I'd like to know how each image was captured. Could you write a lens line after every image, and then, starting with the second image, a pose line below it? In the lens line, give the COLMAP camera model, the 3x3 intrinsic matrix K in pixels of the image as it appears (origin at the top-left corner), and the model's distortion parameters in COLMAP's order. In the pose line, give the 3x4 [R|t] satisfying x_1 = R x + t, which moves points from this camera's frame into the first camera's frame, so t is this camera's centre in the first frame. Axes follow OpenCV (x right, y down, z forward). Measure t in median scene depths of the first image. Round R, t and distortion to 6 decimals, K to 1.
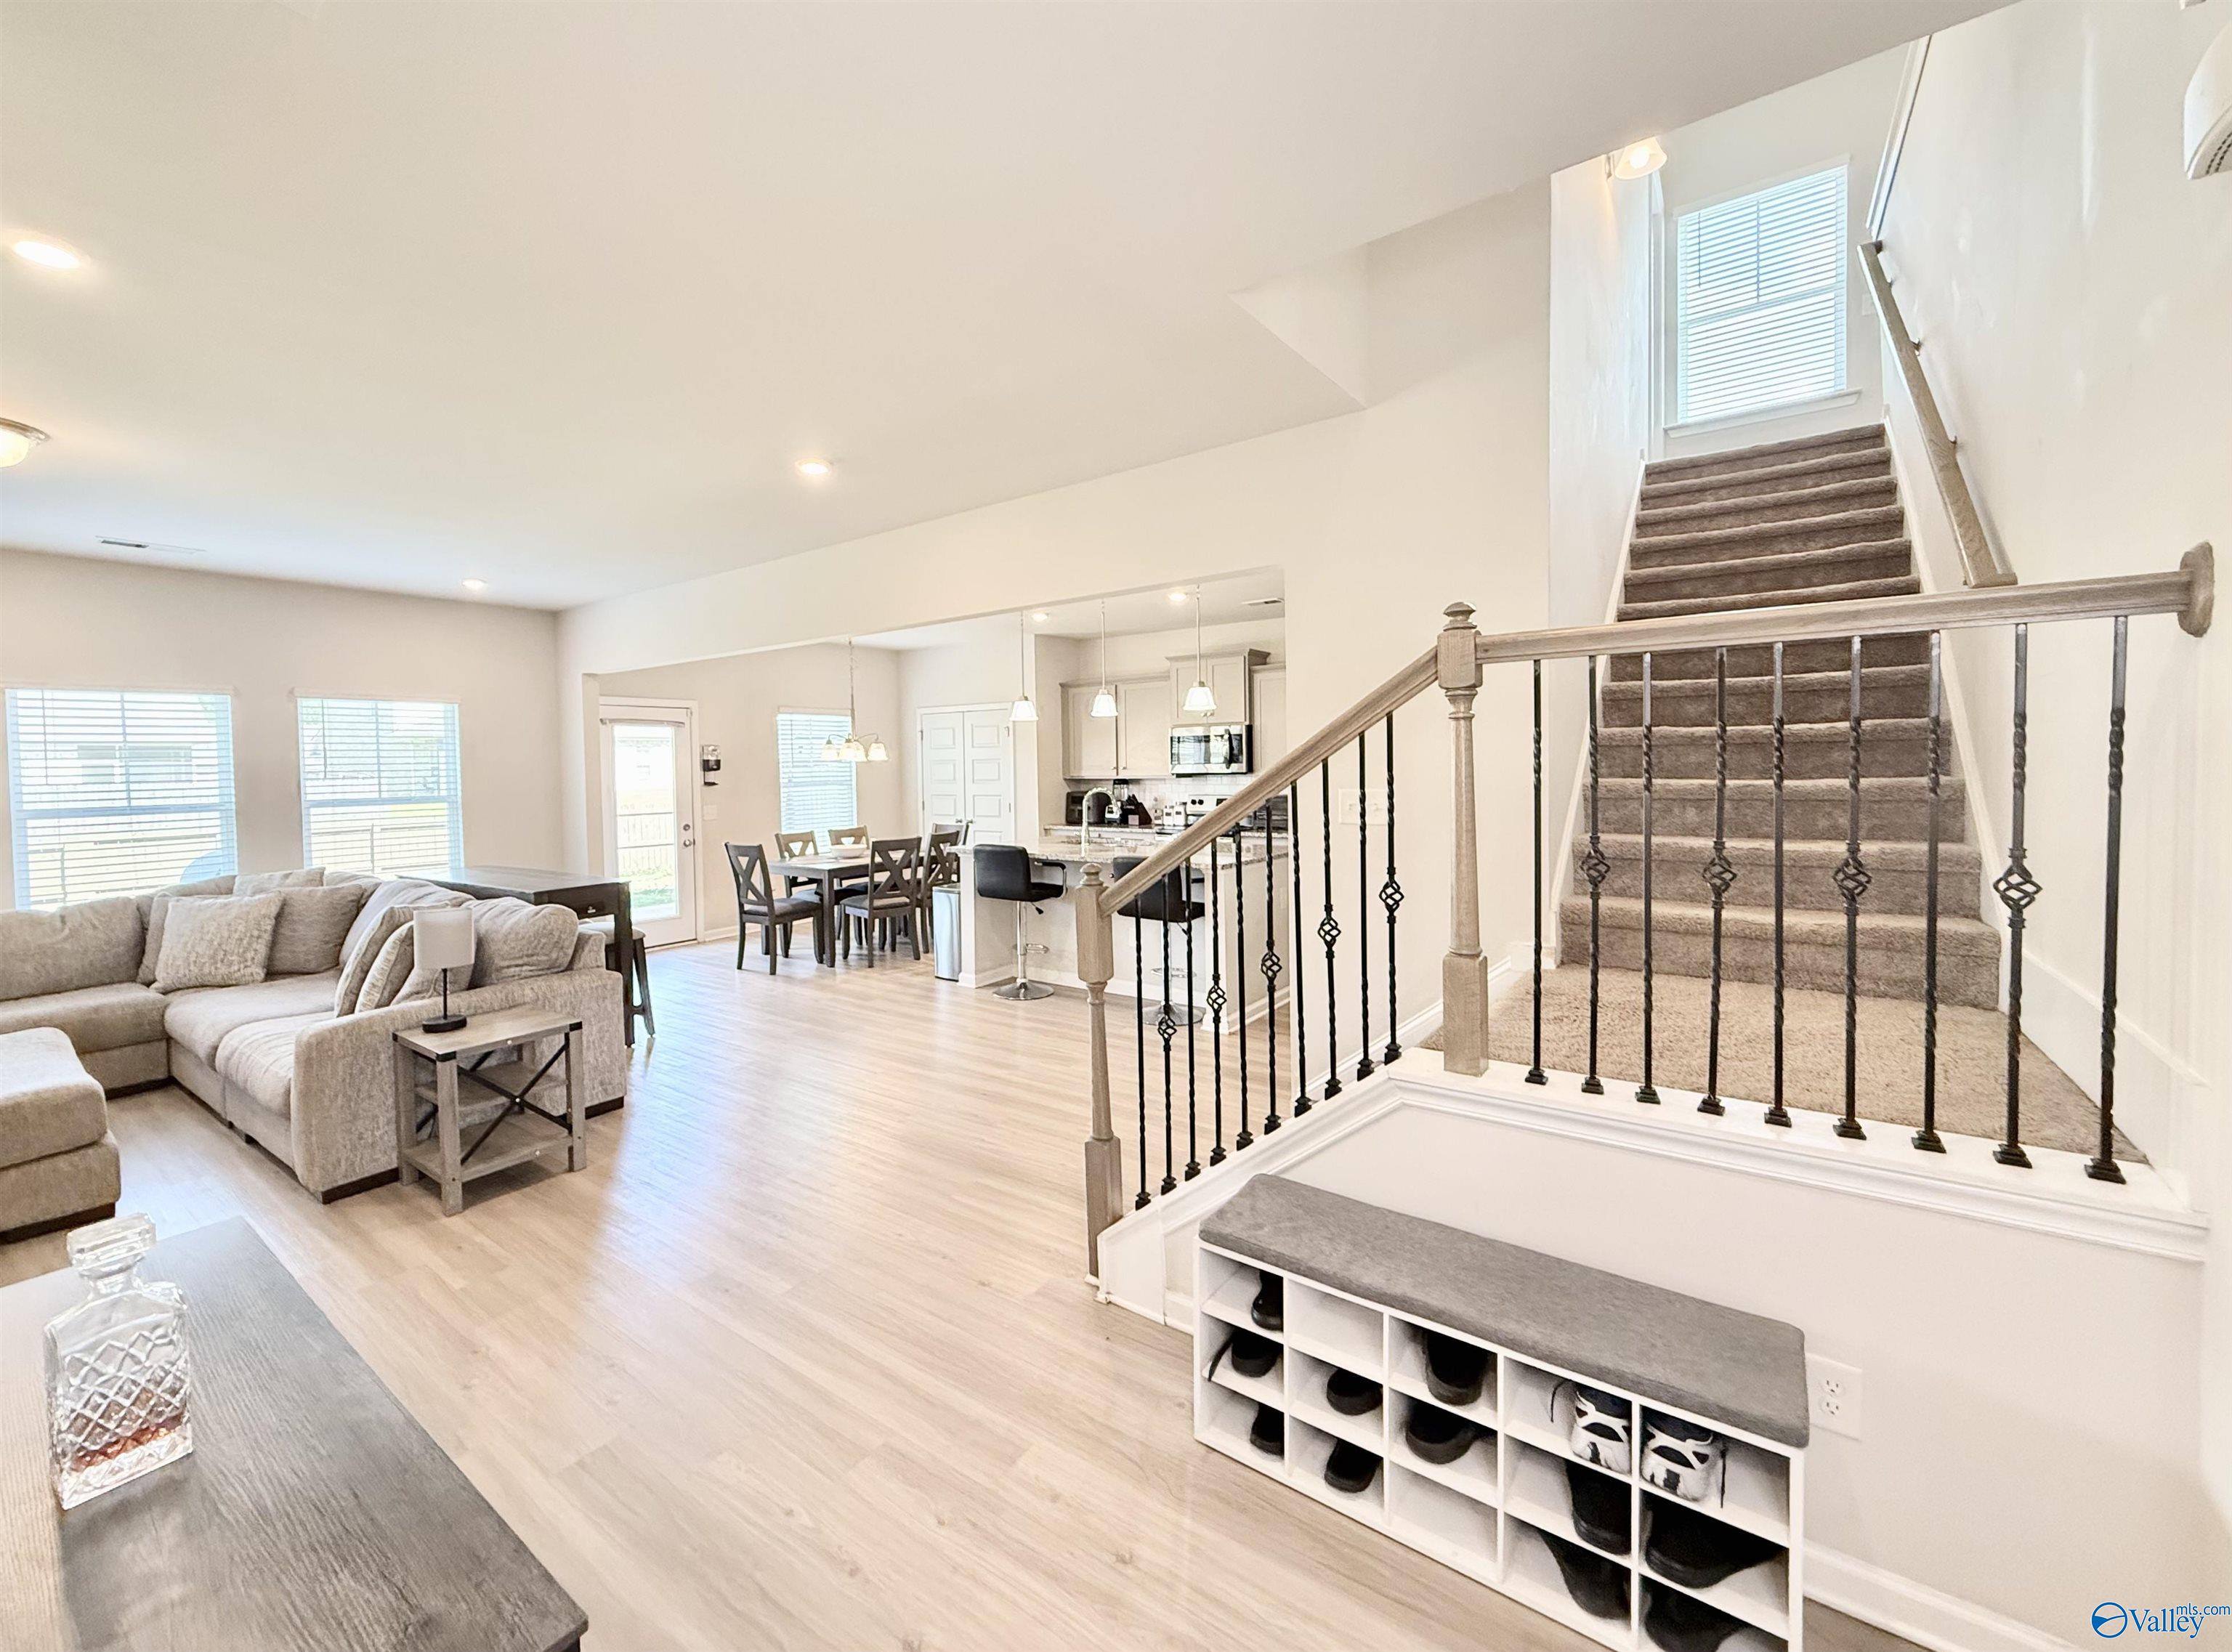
lens RADIAL K [[907.8, 0, 1077.8], [0, 907.8, 797.2], [0, 0, 1]] dist [-0.007826, 0.000049]
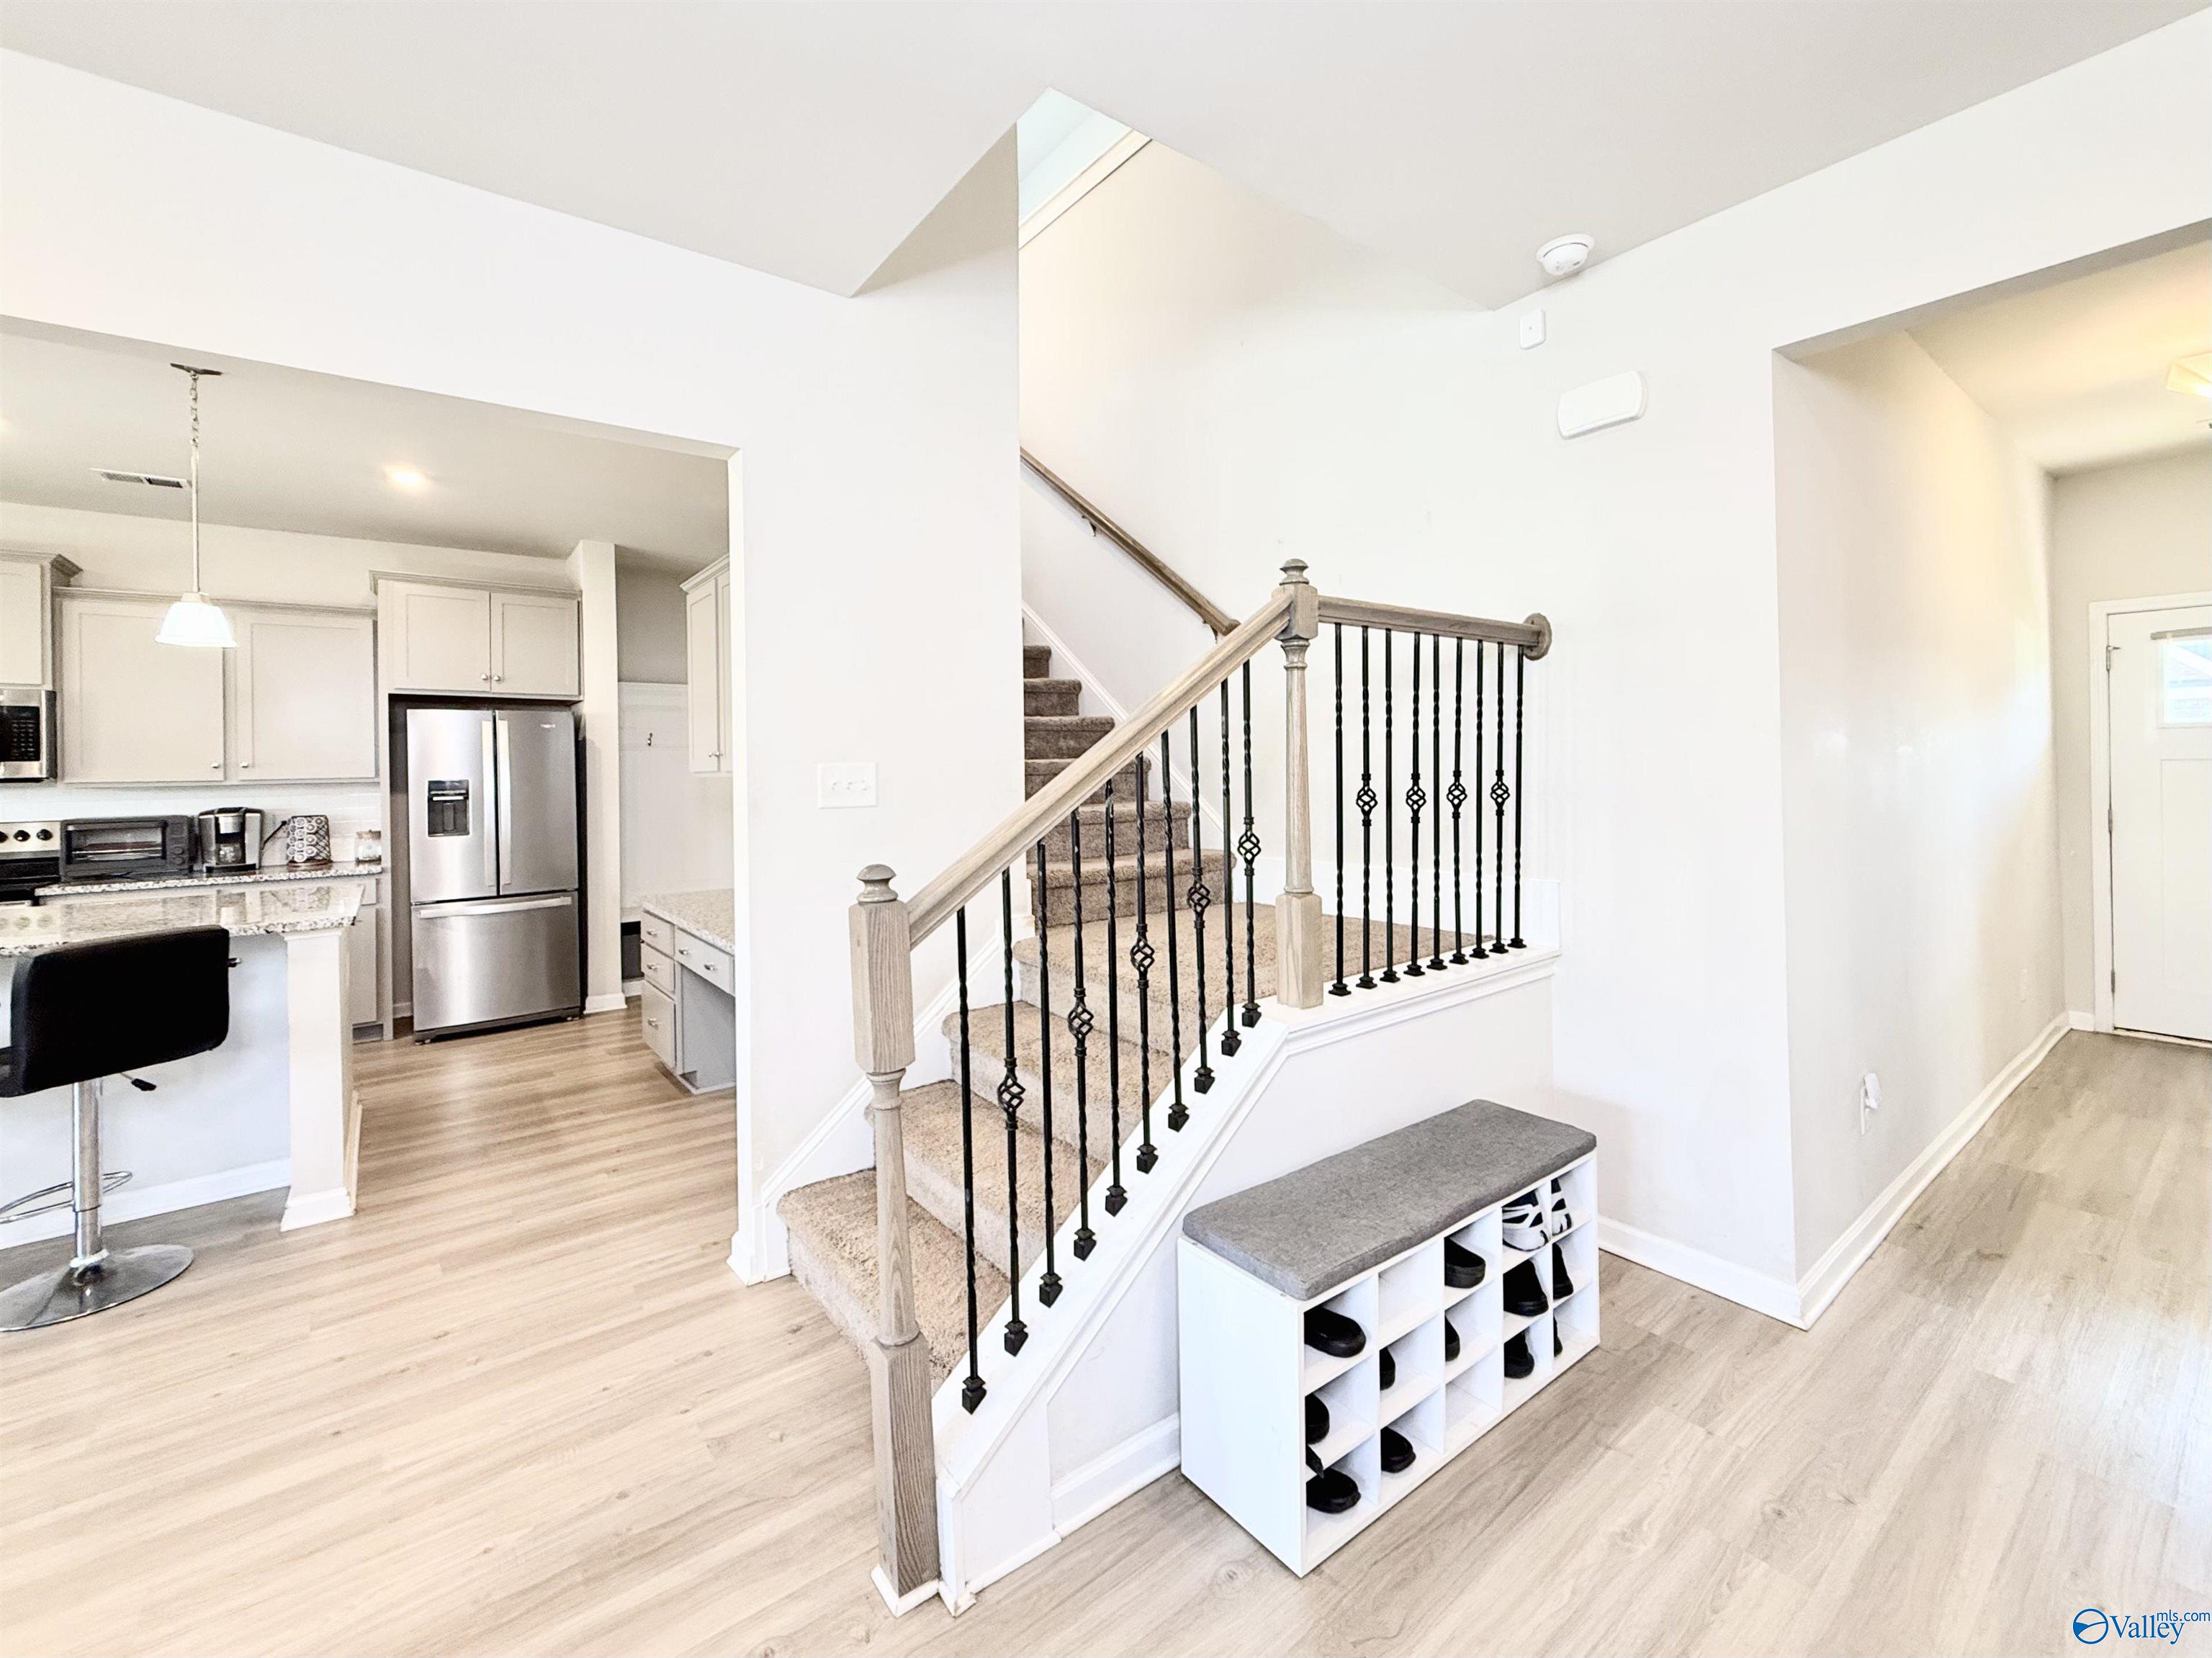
lens RADIAL K [[927.4, 0, 1104.0], [0, 927.4, 765.0], [0, 0, 1]] dist [-0.001321, -0.000002]
pose [[0.277346, 0.014494, 0.960661, -0.202122], [0.048201, 0.998417, -0.028980, 0.013171], [-0.959560, 0.054343, 0.276208, 0.273180]]
